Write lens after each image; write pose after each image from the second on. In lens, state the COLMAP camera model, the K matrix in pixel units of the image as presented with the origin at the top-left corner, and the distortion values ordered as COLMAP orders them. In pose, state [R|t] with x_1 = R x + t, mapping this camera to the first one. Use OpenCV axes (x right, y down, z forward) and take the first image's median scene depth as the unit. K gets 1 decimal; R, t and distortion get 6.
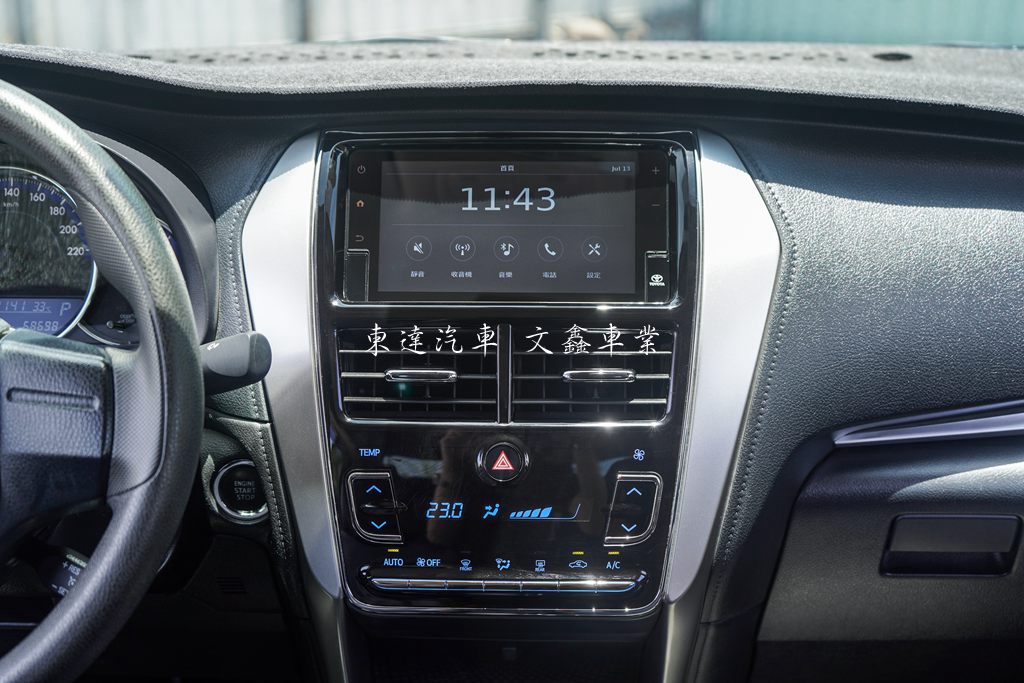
lens RADIAL K [[1259.1, 0, 516.5], [0, 1259.1, 341.9], [0, 0, 1]] dist [0.007297, 0.000000]
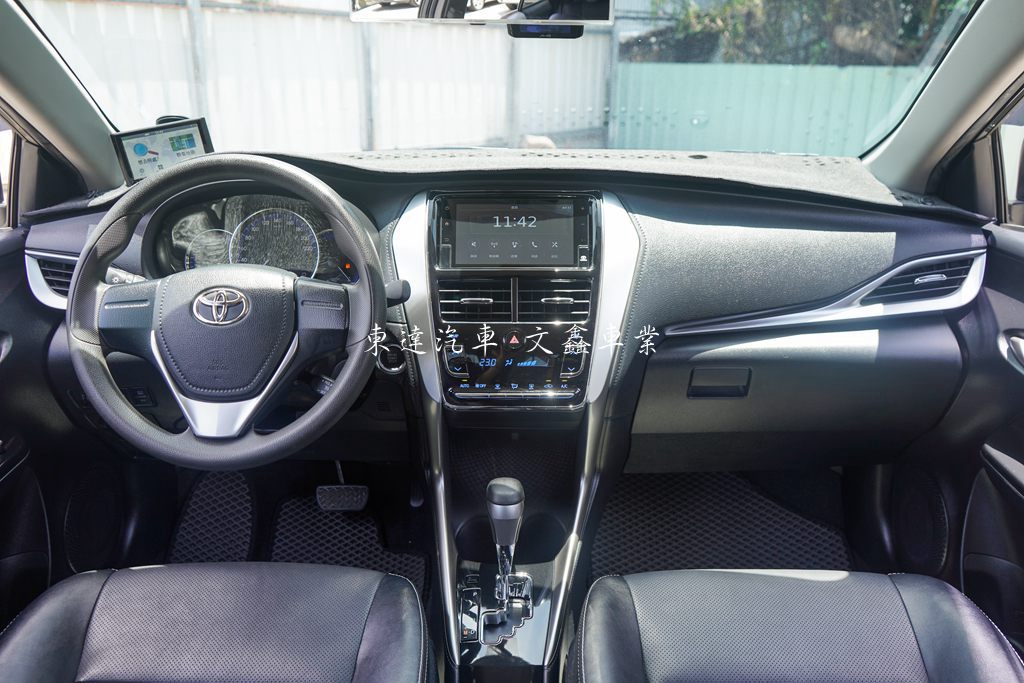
lens RADIAL K [[829.3, 0, 507.4], [0, 829.3, 351.1], [0, 0, 1]] dist [-0.002632, -0.002678]
pose [[0.999723, -0.003968, 0.023193, -0.055569], [0.003824, 0.999973, 0.006241, 0.104013], [-0.023217, -0.006151, 0.999712, -0.444670]]
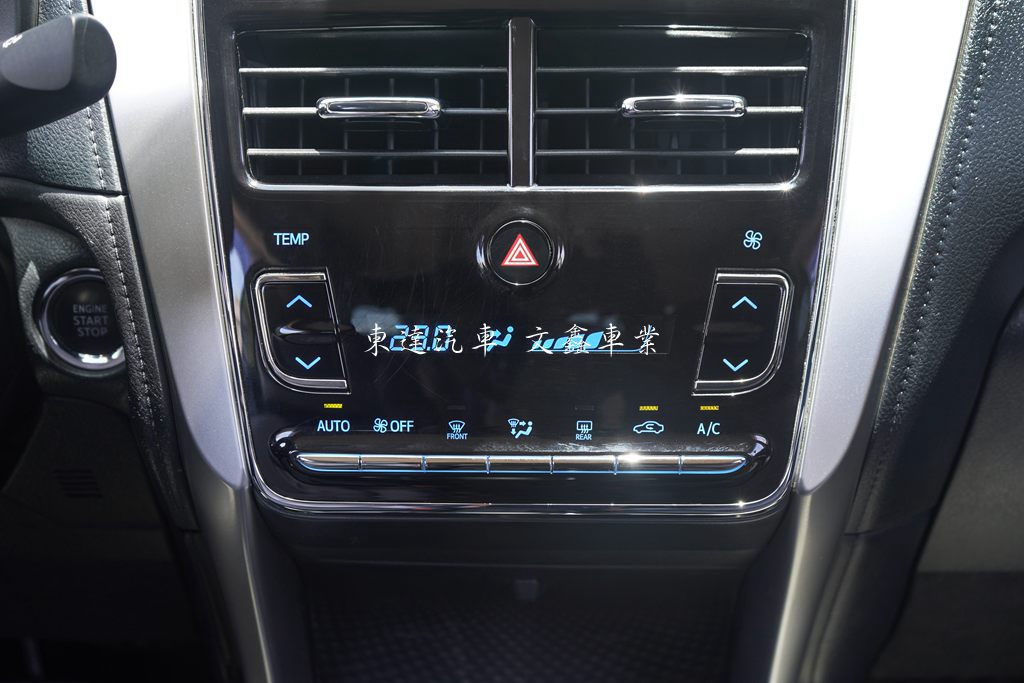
lens RADIAL K [[1436.6, 0, 510.0], [0, 1436.6, 336.6], [0, 0, 1]] dist [0.006111, 0.000000]
pose [[0.999985, -0.003969, 0.003764, -0.017659], [0.003859, 0.999583, 0.028634, 0.112711], [-0.003876, -0.028619, 0.999583, 0.326680]]
